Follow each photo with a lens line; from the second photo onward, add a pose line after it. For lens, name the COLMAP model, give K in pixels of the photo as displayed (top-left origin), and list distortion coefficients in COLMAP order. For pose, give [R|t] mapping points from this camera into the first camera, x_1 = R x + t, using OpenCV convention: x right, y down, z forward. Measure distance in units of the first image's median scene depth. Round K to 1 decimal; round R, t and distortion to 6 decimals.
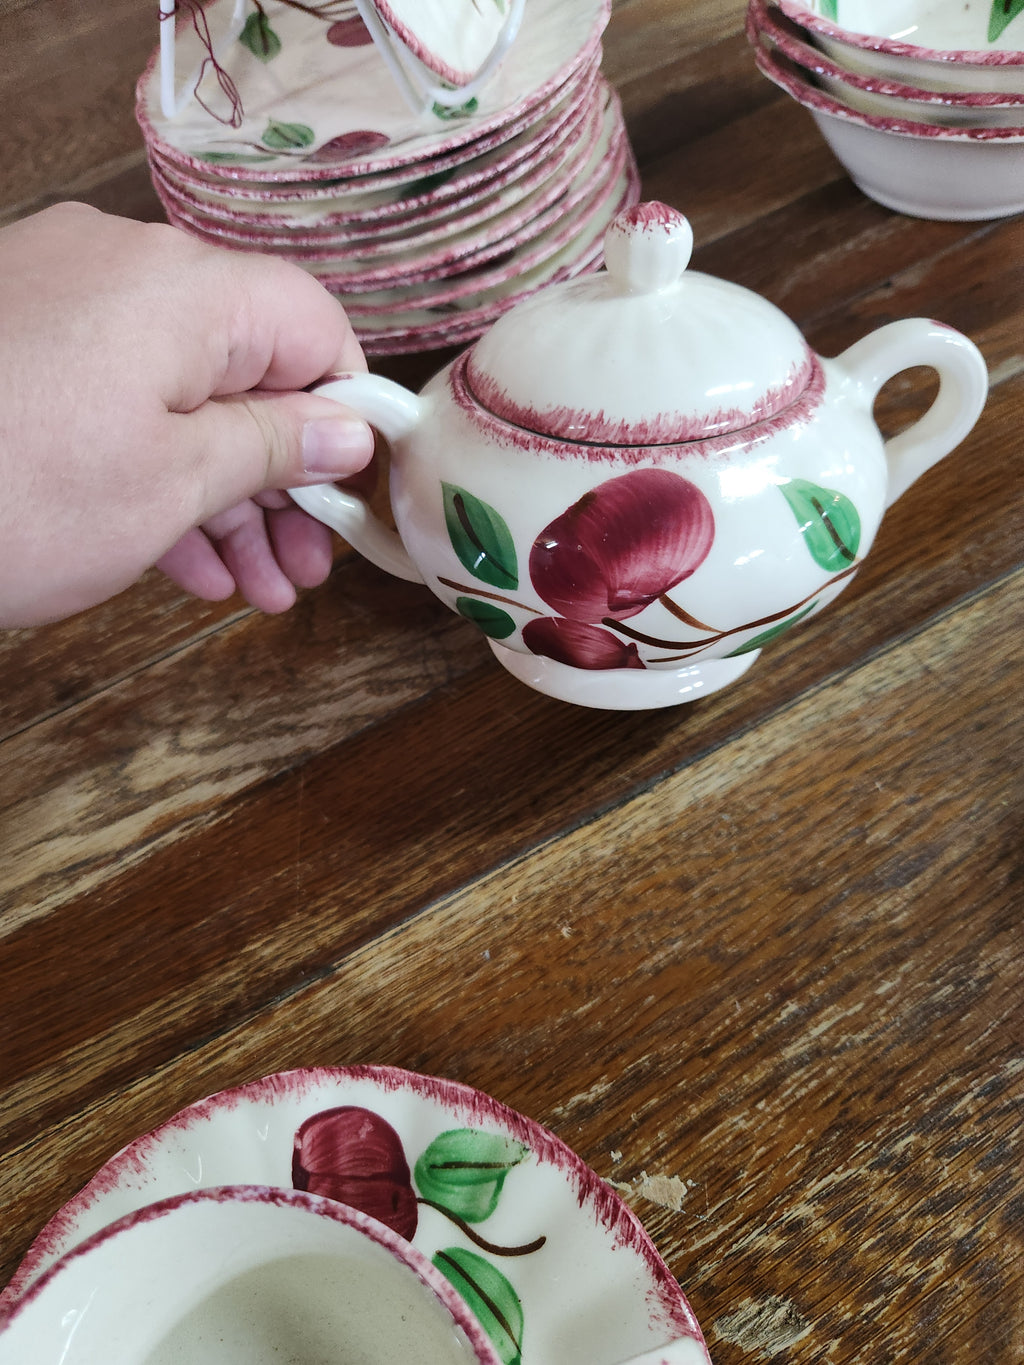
lens RADIAL K [[986.7, 0, 491.2], [0, 986.7, 690.0], [0, 0, 1]] dist [0.018996, -0.025469]
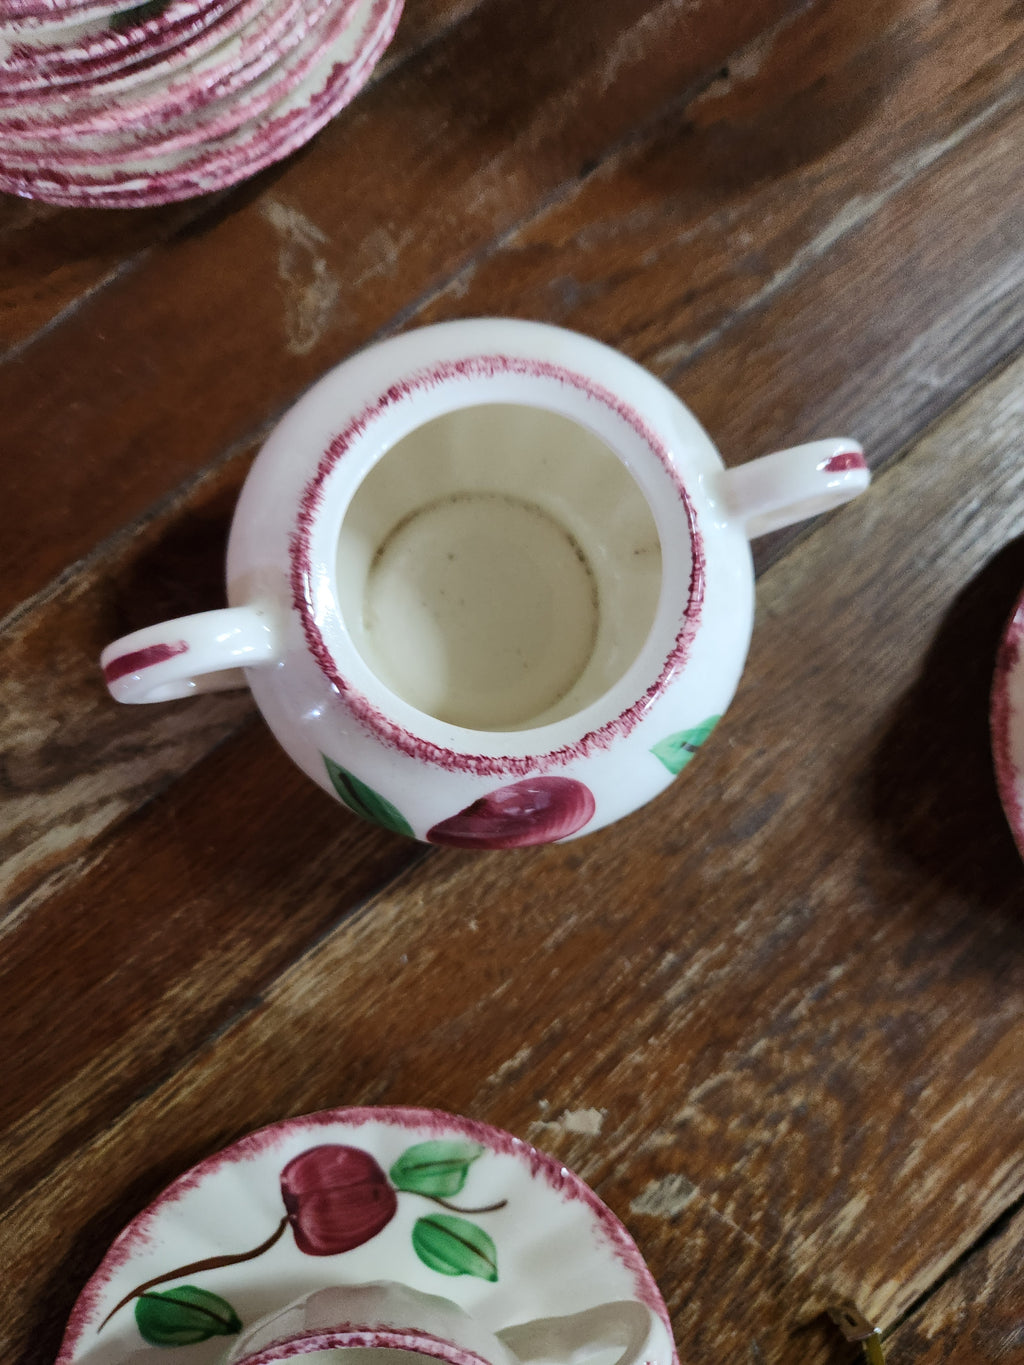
lens RADIAL K [[986.7, 0, 499.8], [0, 986.7, 694.8], [0, 0, 1]] dist [0.018996, -0.025469]
pose [[0.953840, -0.184338, 0.237085, -0.111211], [0.055907, 0.884645, 0.462901, -0.496703], [-0.295067, -0.428278, 0.854116, 0.166832]]
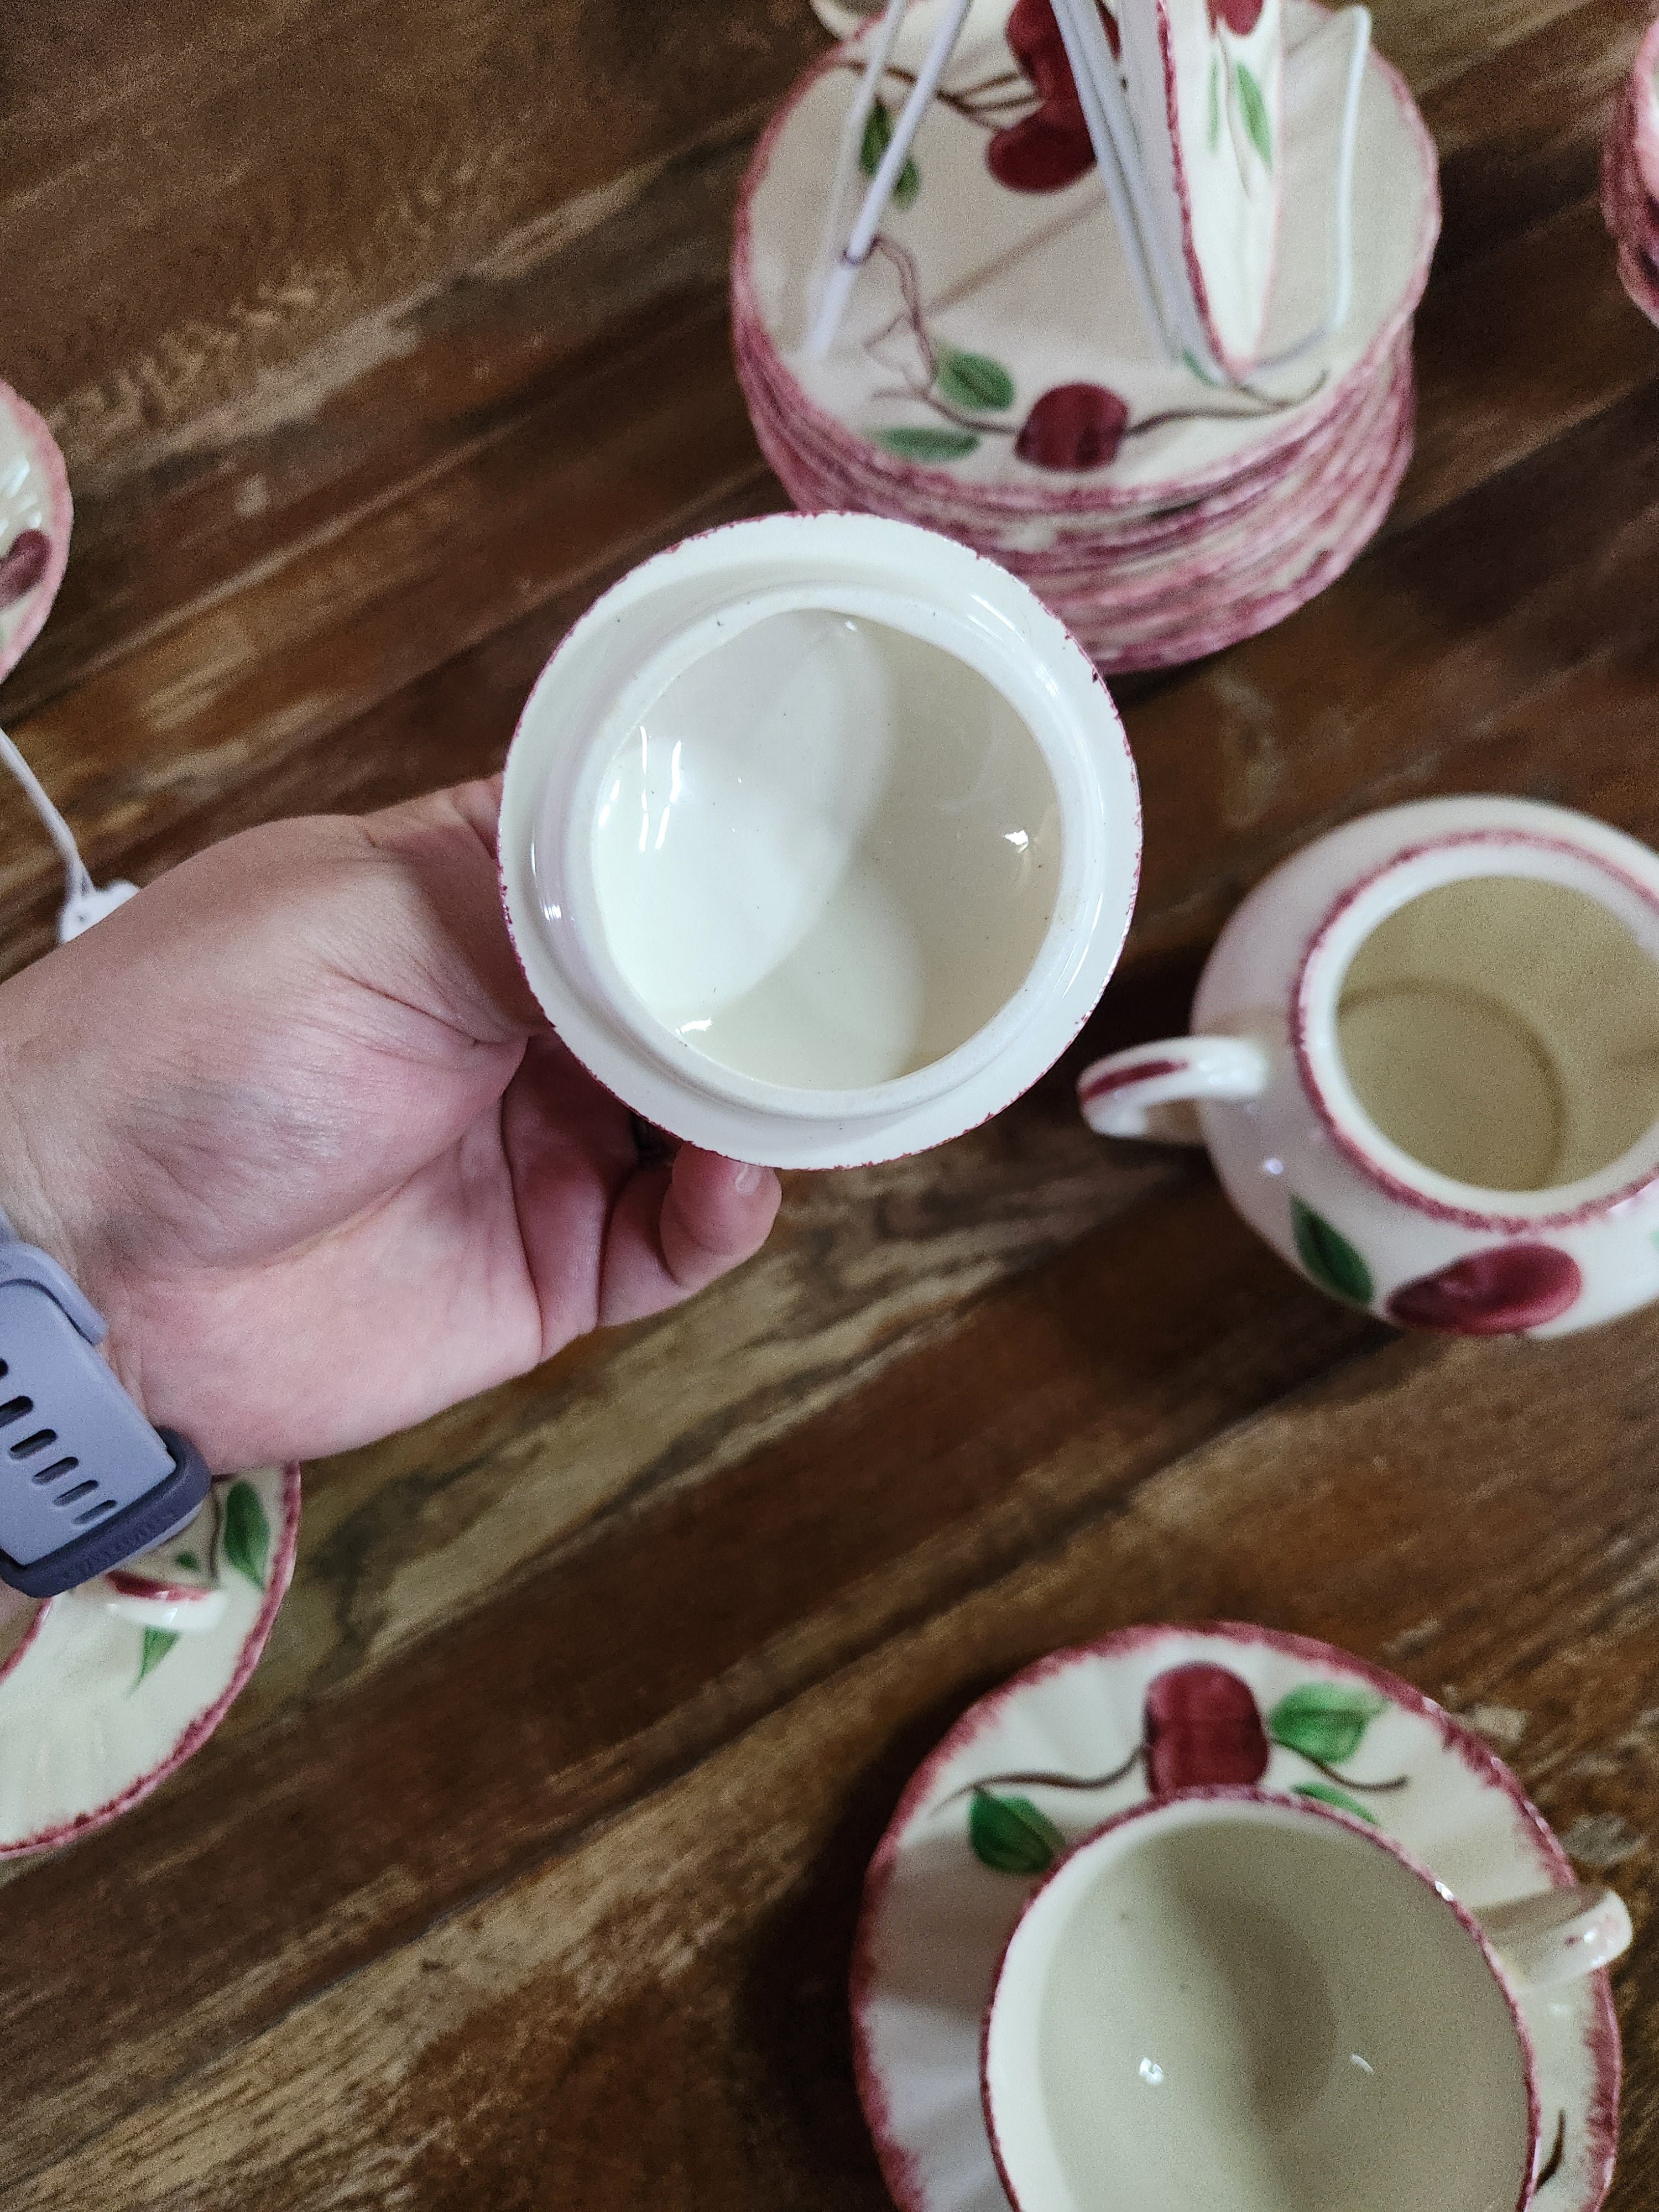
lens RADIAL K [[1599.0, 0, 825.5], [0, 1599.0, 1112.1], [0, 0, 1]] dist [0.018996, -0.025469]
pose [[0.998382, -0.022810, 0.052083, -0.535711], [0.007707, 0.961842, 0.273496, -0.510327], [-0.056334, -0.272652, 0.960462, -0.357589]]
